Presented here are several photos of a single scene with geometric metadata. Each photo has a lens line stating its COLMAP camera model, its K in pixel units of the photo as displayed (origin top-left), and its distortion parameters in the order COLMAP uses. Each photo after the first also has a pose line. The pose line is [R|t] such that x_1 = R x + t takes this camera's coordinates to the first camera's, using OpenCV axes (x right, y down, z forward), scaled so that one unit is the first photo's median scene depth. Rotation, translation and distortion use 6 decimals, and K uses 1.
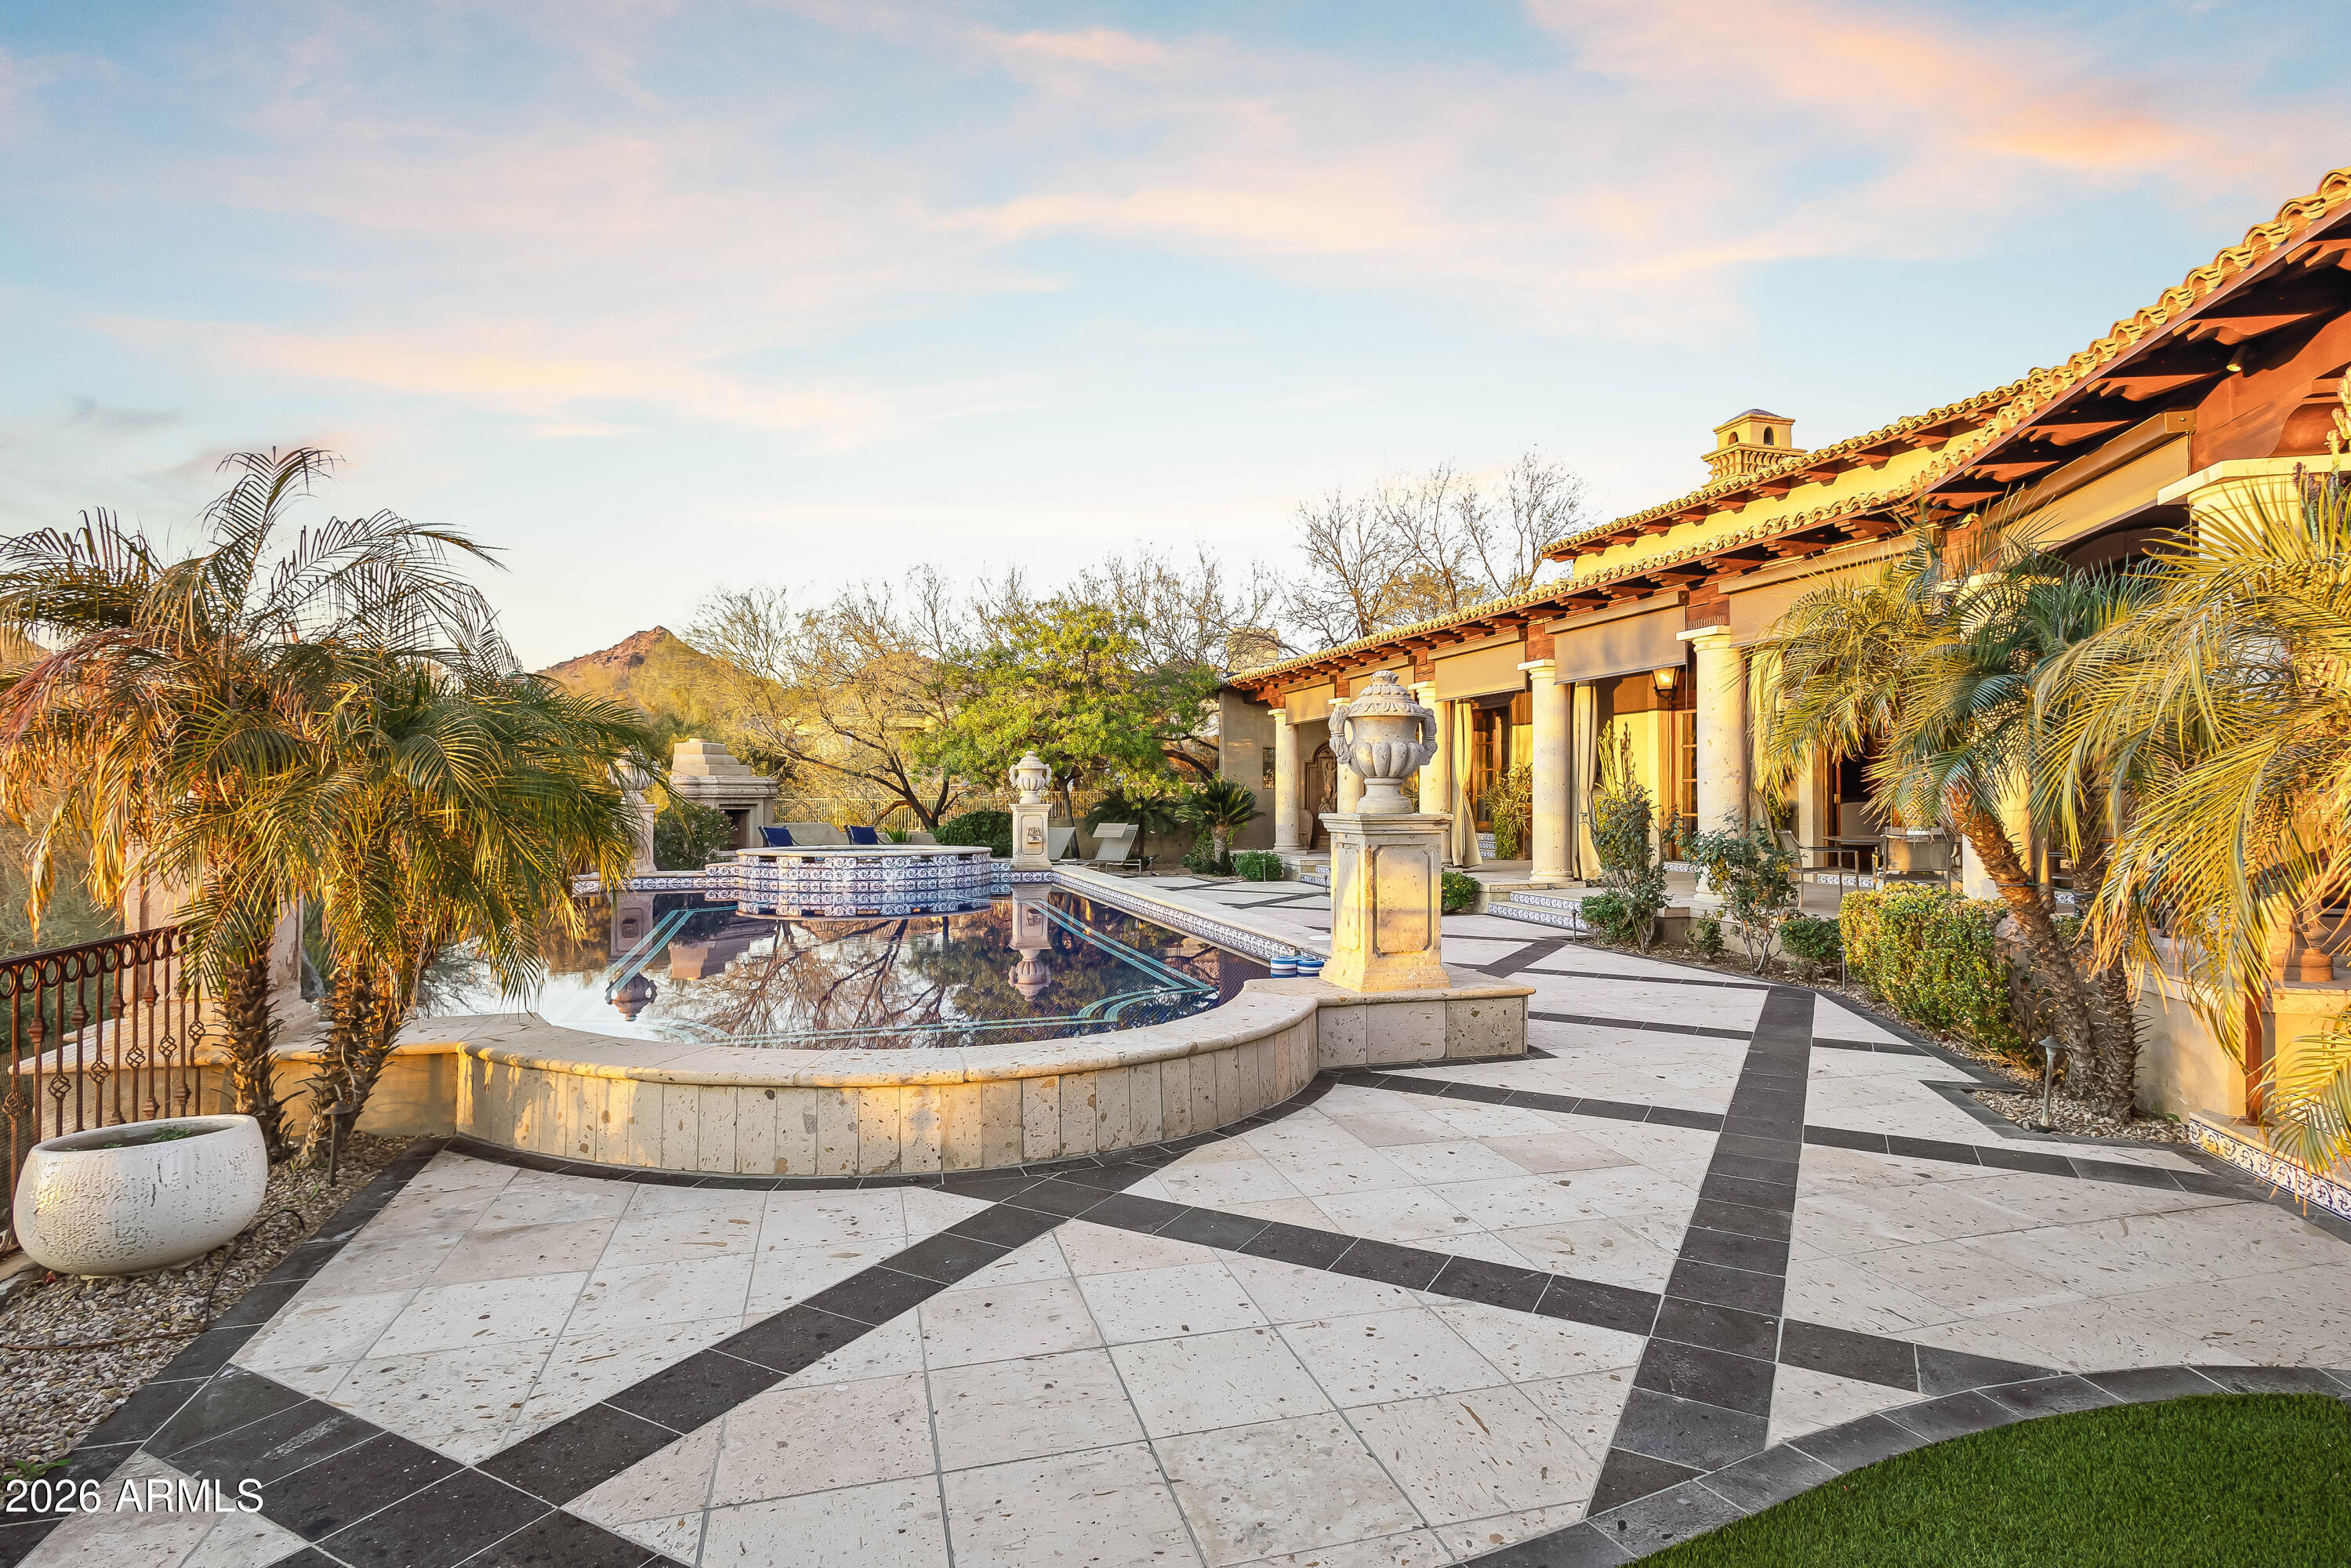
lens RADIAL K [[1128.3, 0, 1179.5], [0, 1128.3, 786.7], [0, 0, 1]] dist [0.002743, -0.000069]
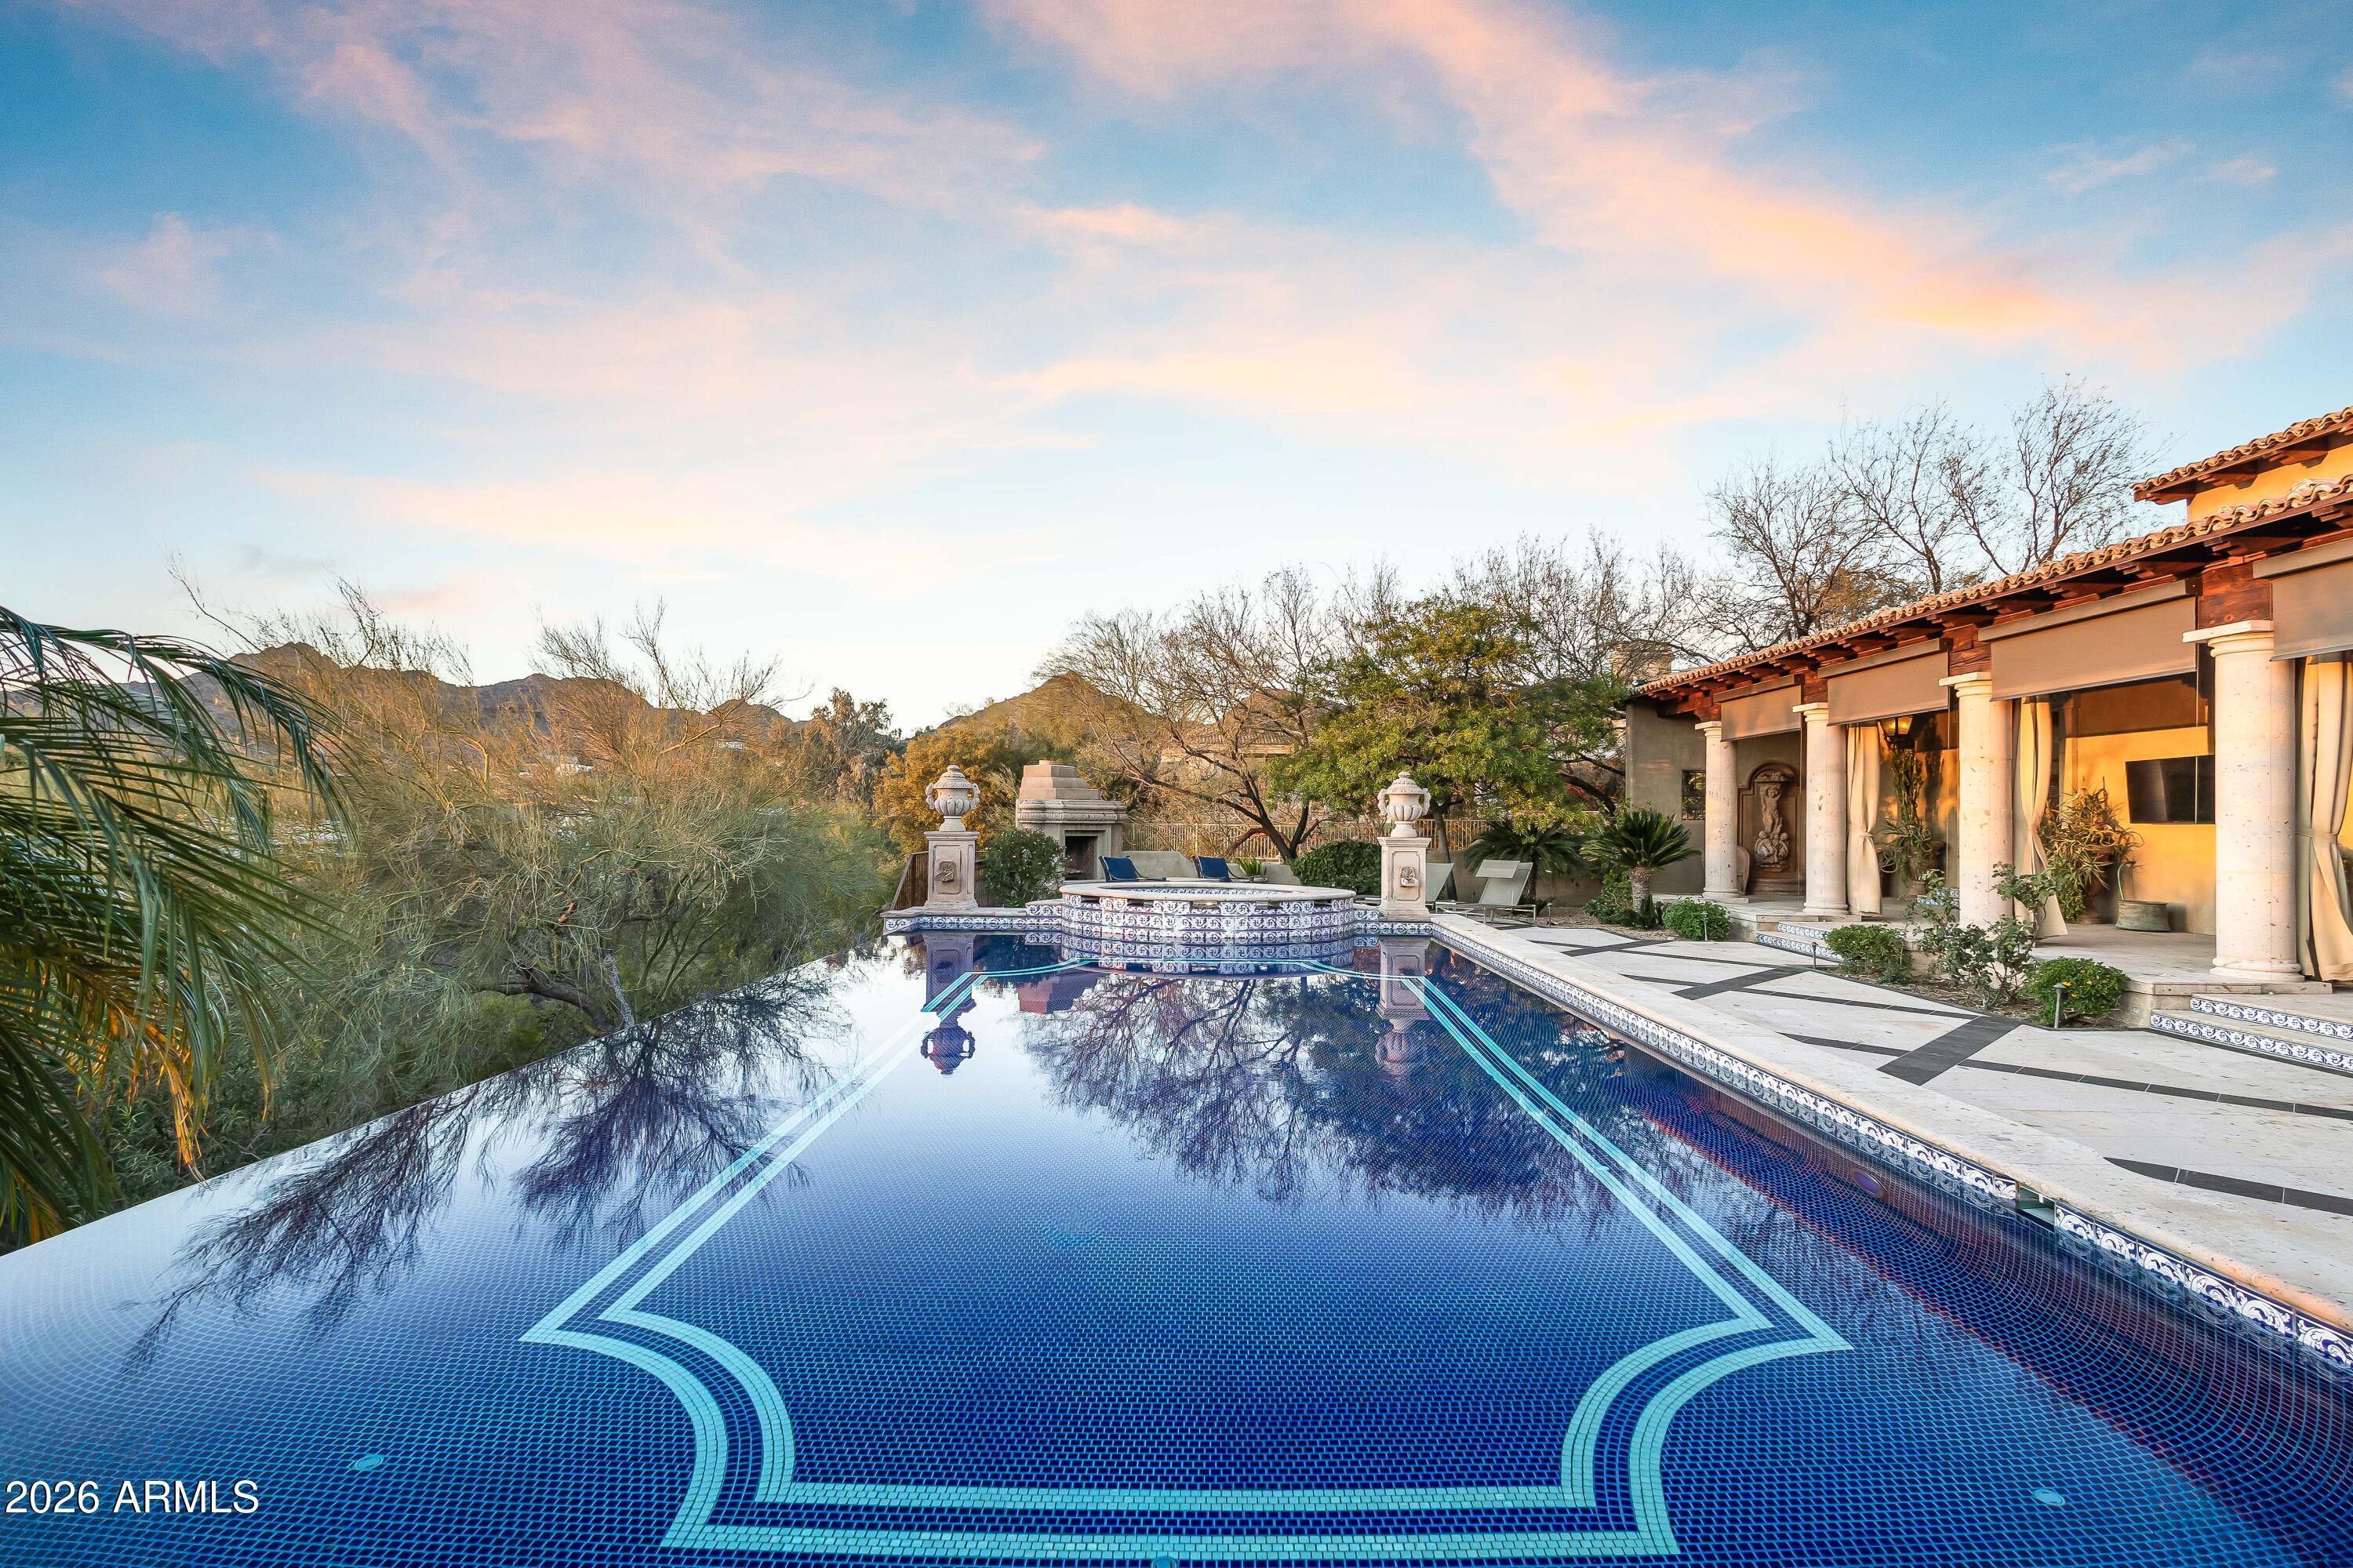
lens RADIAL K [[1129.2, 0, 1180.5], [0, 1129.2, 786.7], [0, 0, 1]] dist [0.002743, -0.000069]
pose [[0.949759, 0.002689, -0.312970, -0.021479], [-0.009842, 0.999725, -0.021279, -0.001530], [0.312827, 0.023290, 0.949525, 0.125403]]
